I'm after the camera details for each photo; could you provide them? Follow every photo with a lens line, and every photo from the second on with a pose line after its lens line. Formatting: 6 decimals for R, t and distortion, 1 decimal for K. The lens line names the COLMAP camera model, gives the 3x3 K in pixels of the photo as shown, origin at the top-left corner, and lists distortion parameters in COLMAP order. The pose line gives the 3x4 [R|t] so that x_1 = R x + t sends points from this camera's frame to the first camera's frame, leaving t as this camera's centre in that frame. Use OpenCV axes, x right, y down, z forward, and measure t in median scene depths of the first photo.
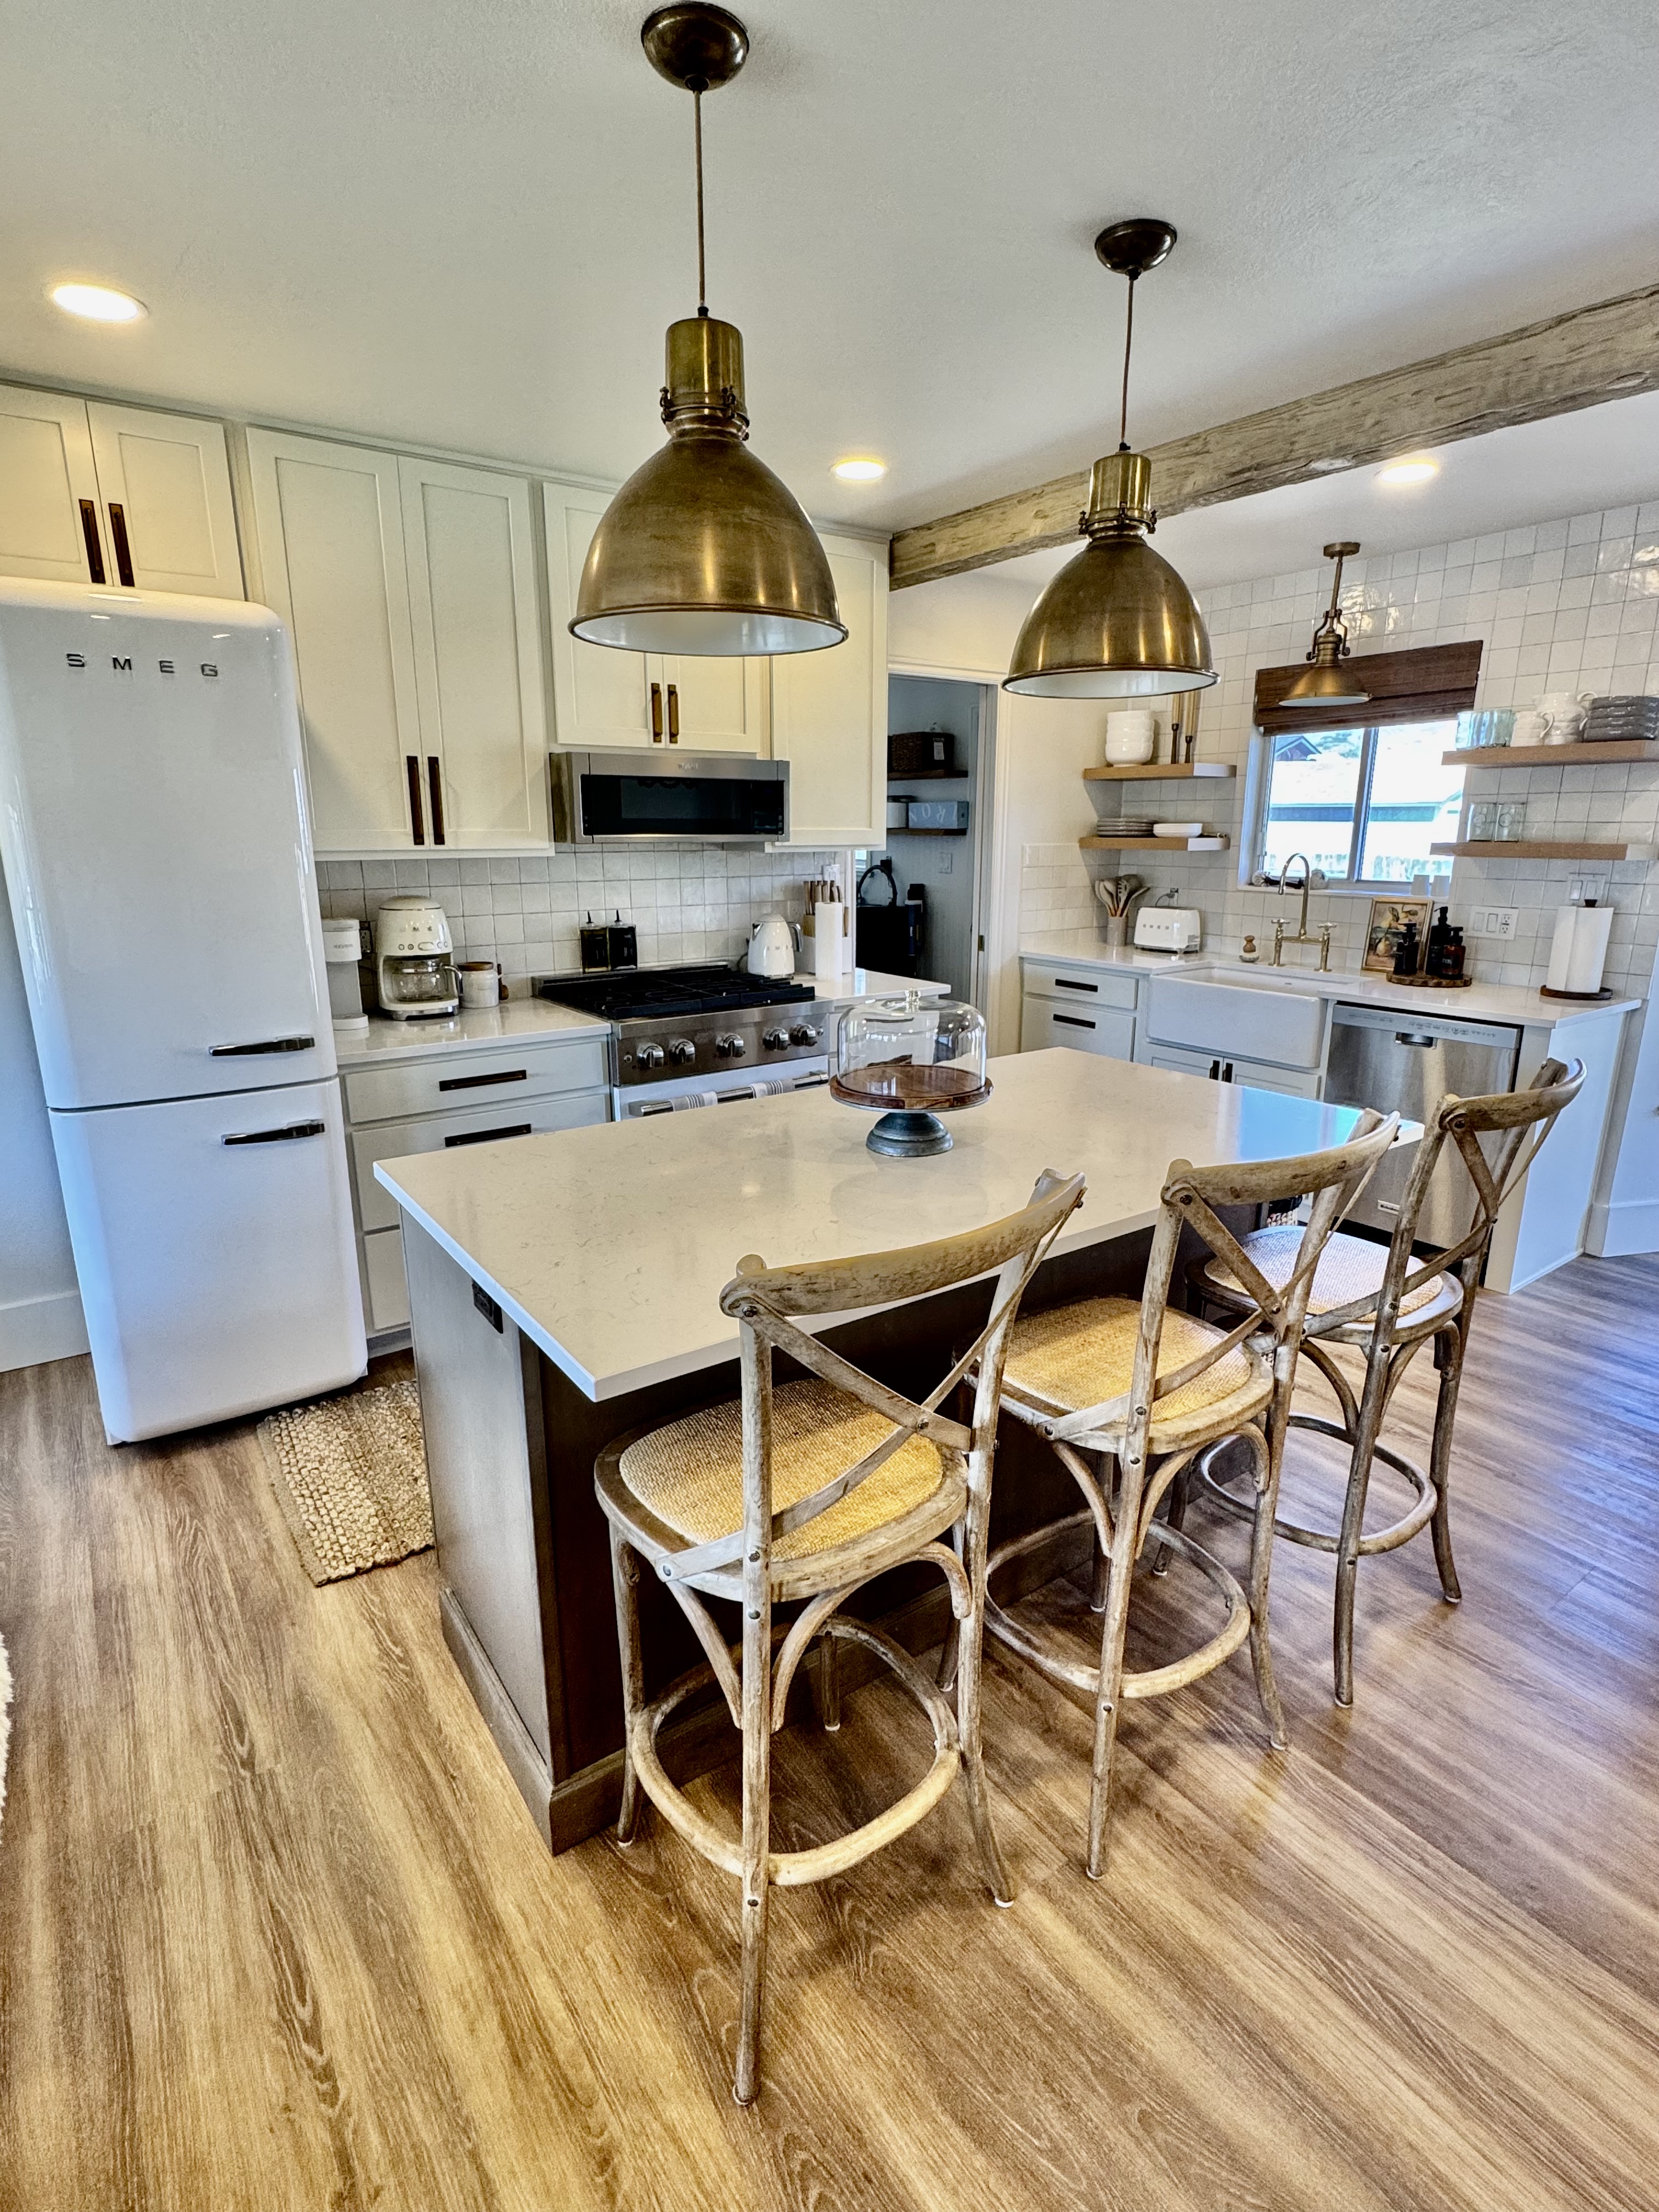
lens RADIAL K [[1111.4, 0, 823.5], [0, 1111.4, 1102.0], [0, 0, 1]] dist [-0.004177, -0.000008]
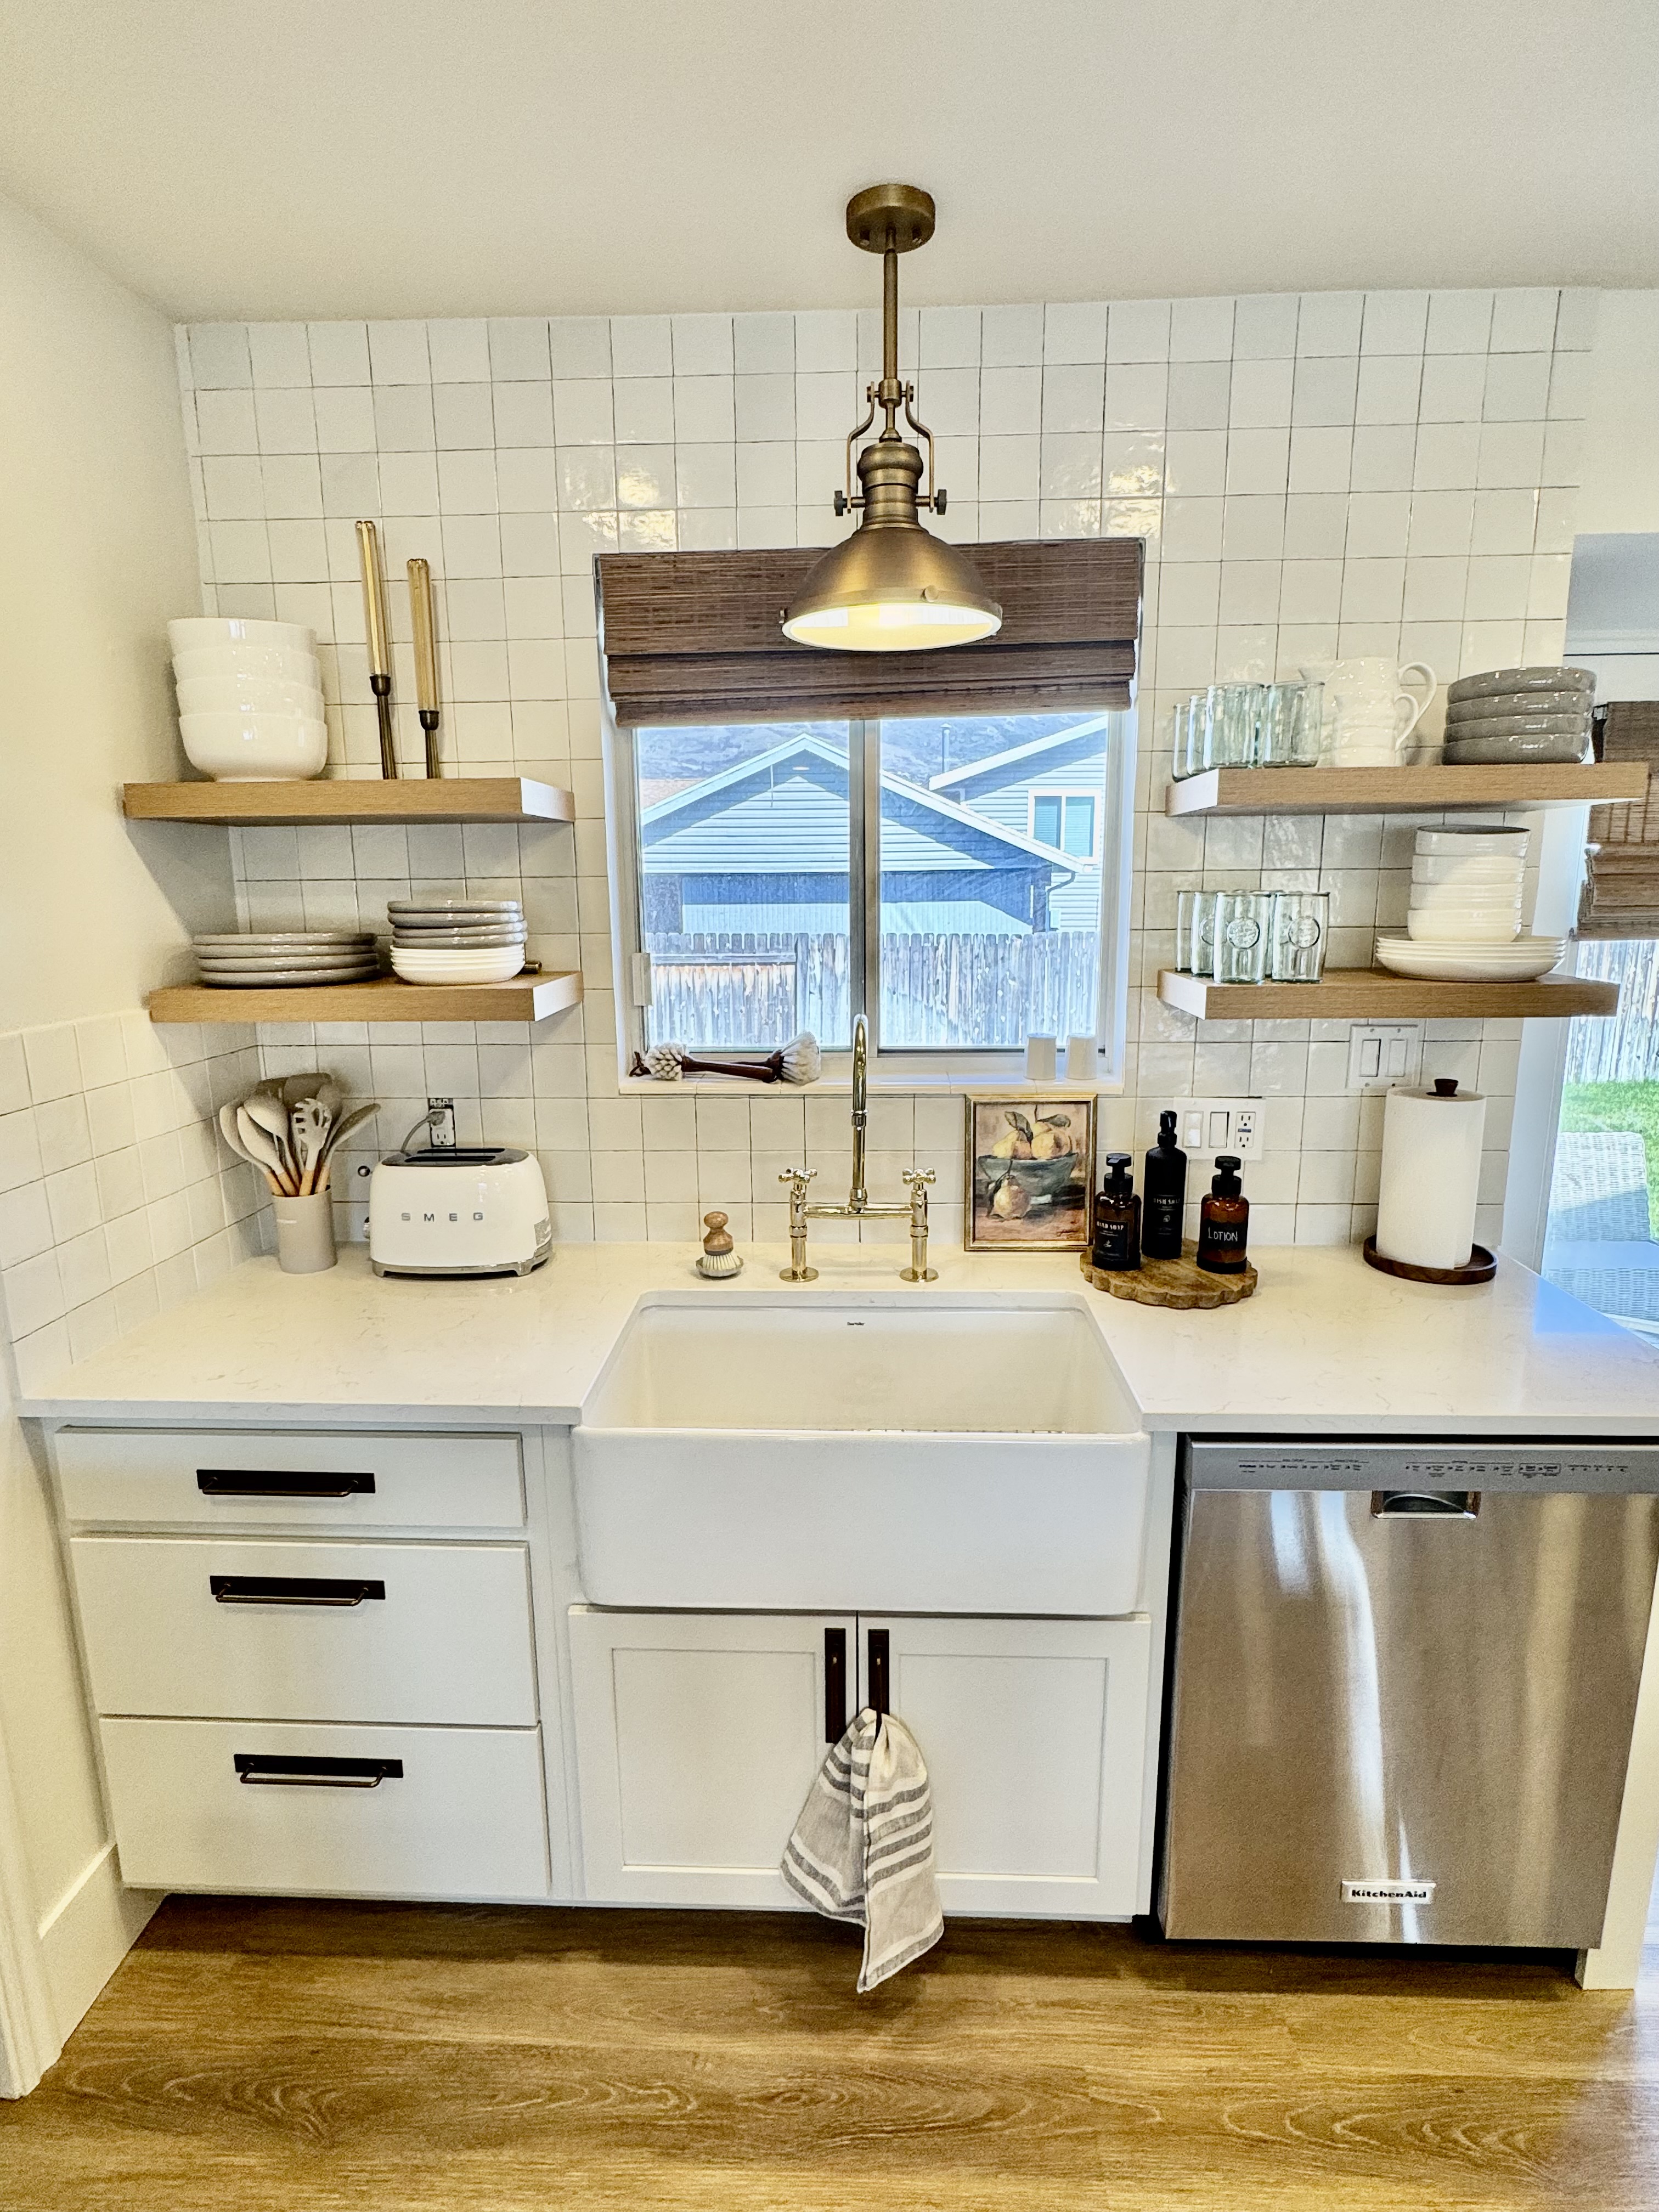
lens RADIAL K [[1128.3, 0, 829.5], [0, 1128.3, 1106.0], [0, 0, 1]] dist [-0.004223, -0.000263]
pose [[0.611434, -0.161613, 0.774616, 0.108443], [0.202365, 0.978304, 0.044375, -0.215715], [-0.764981, 0.129623, 0.630874, 0.771236]]
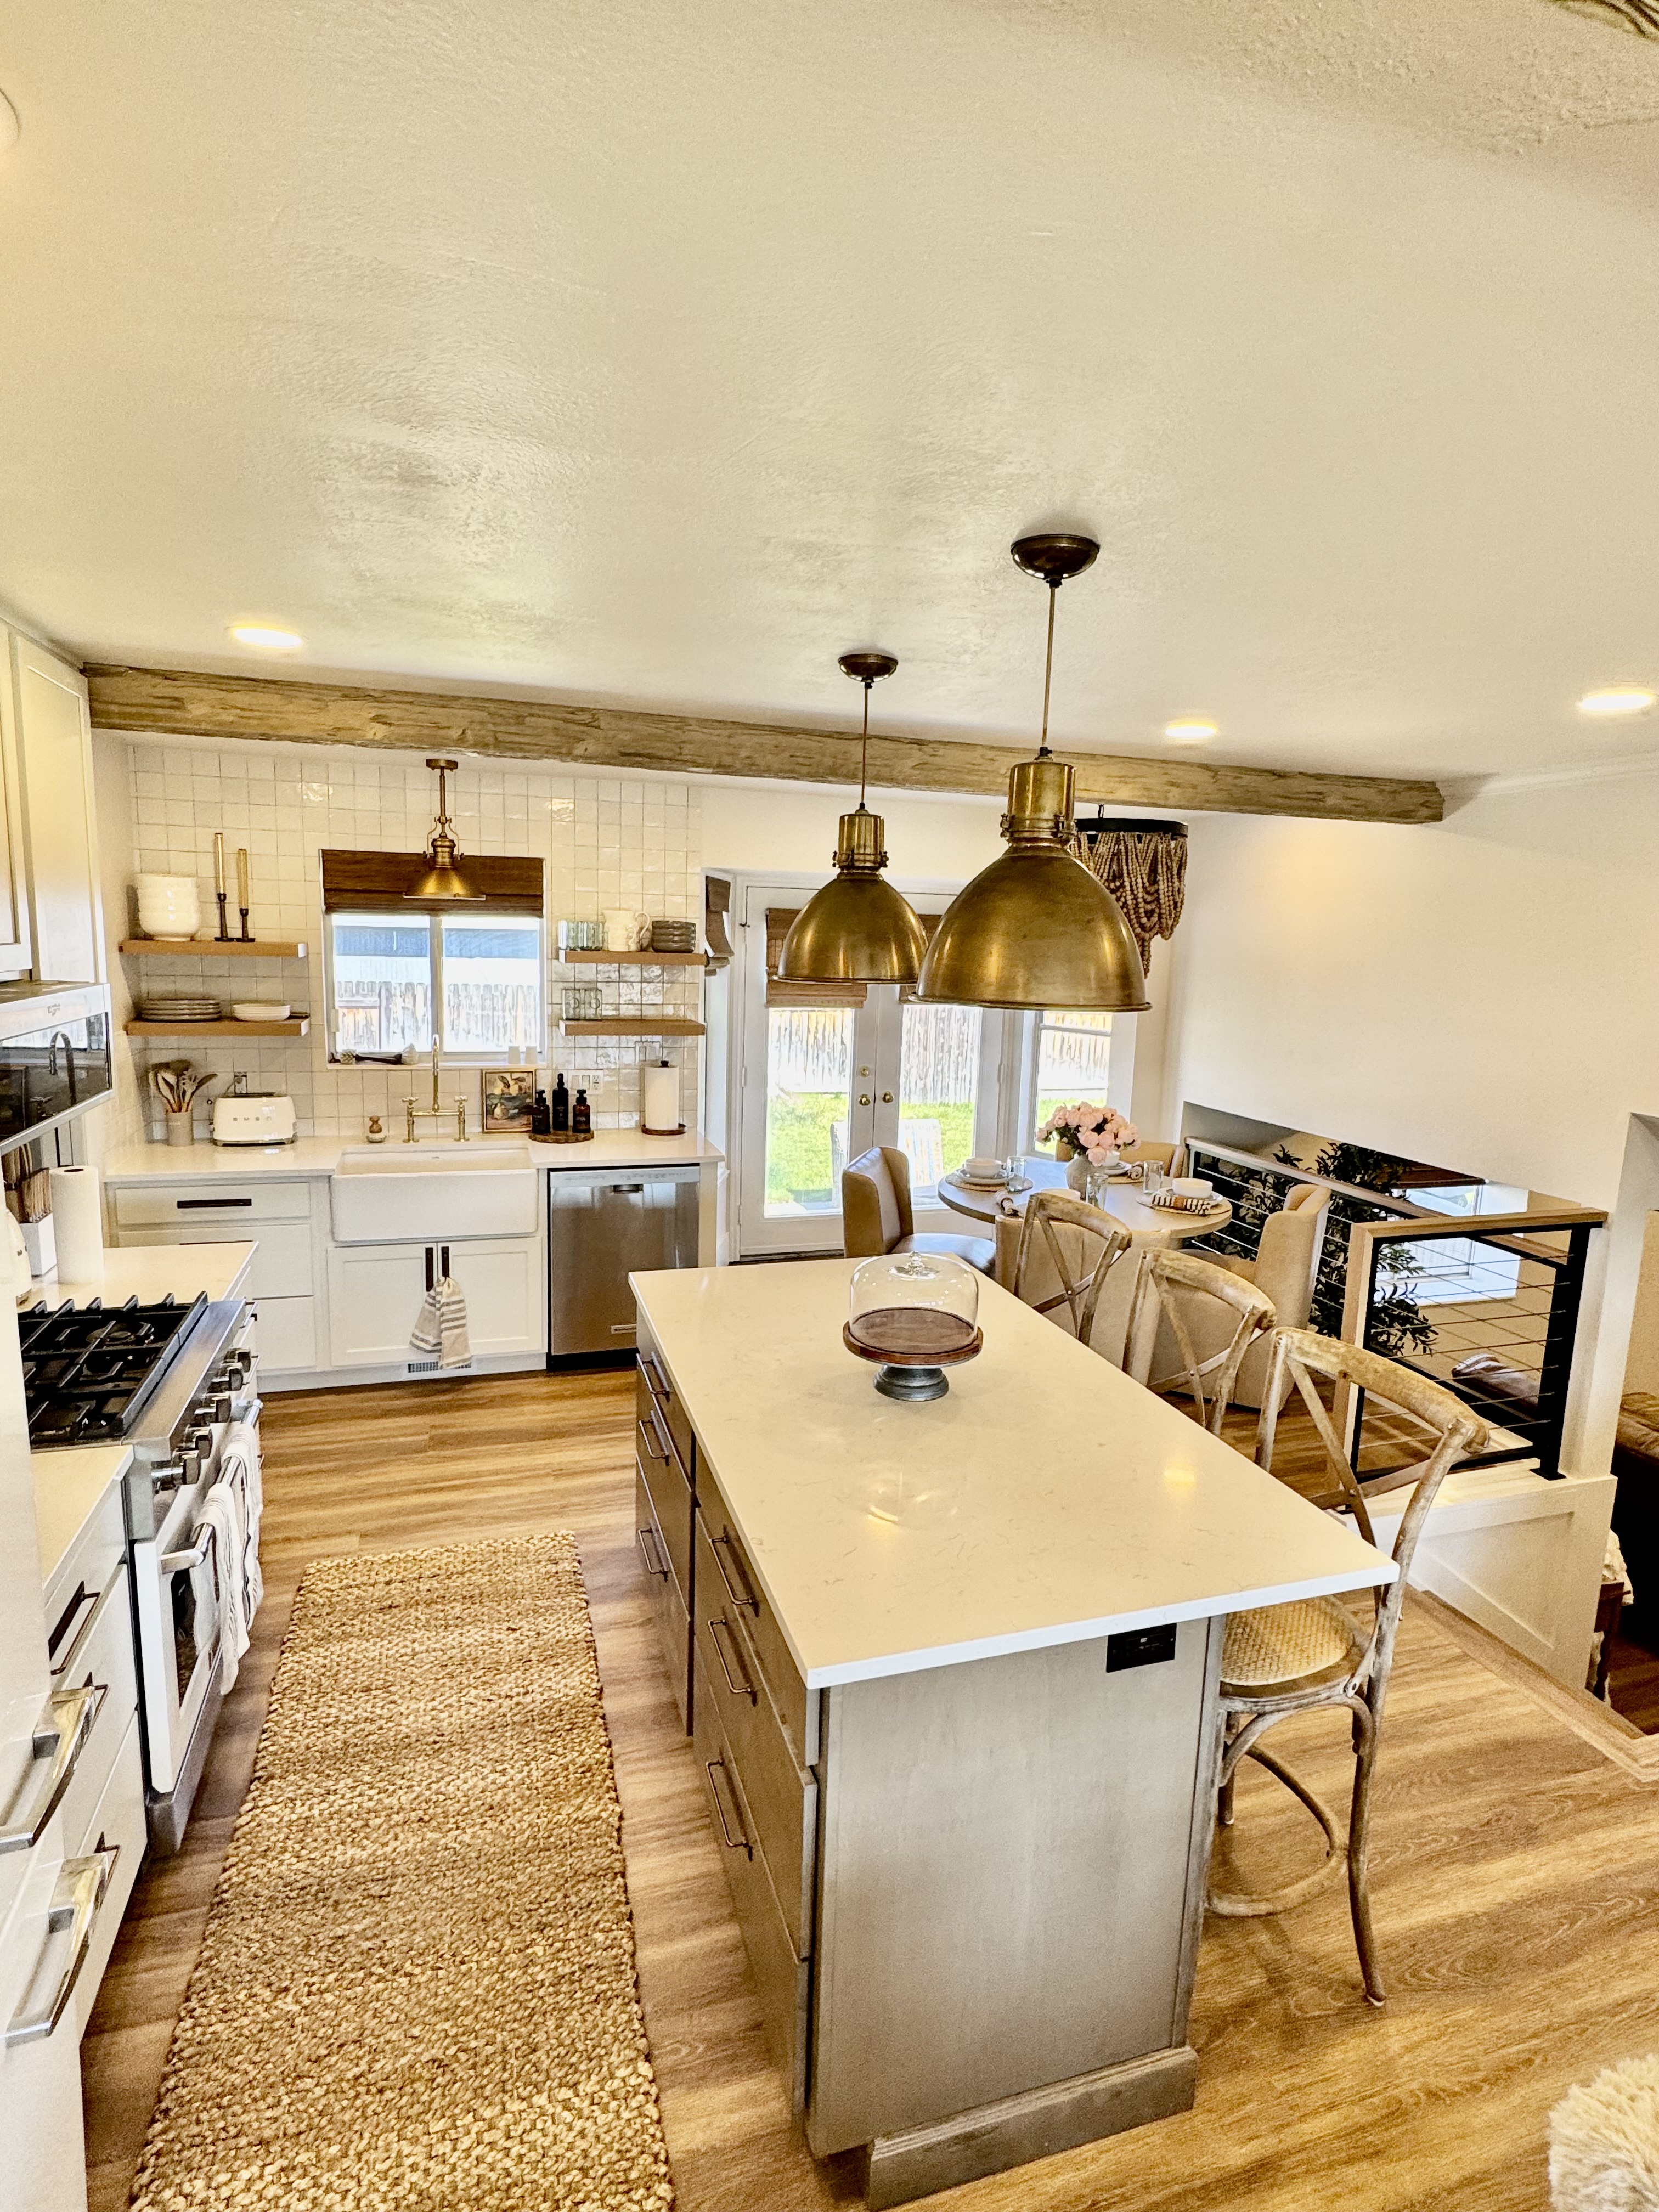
lens RADIAL K [[1141.7, 0, 846.9], [0, 1141.7, 1097.1], [0, 0, 1]] dist [-0.013780, -0.000911]
pose [[0.286819, -0.131636, 0.948898, -0.495748], [0.202779, 0.976412, 0.074160, -0.170706], [-0.936277, 0.171146, 0.306747, 0.320342]]
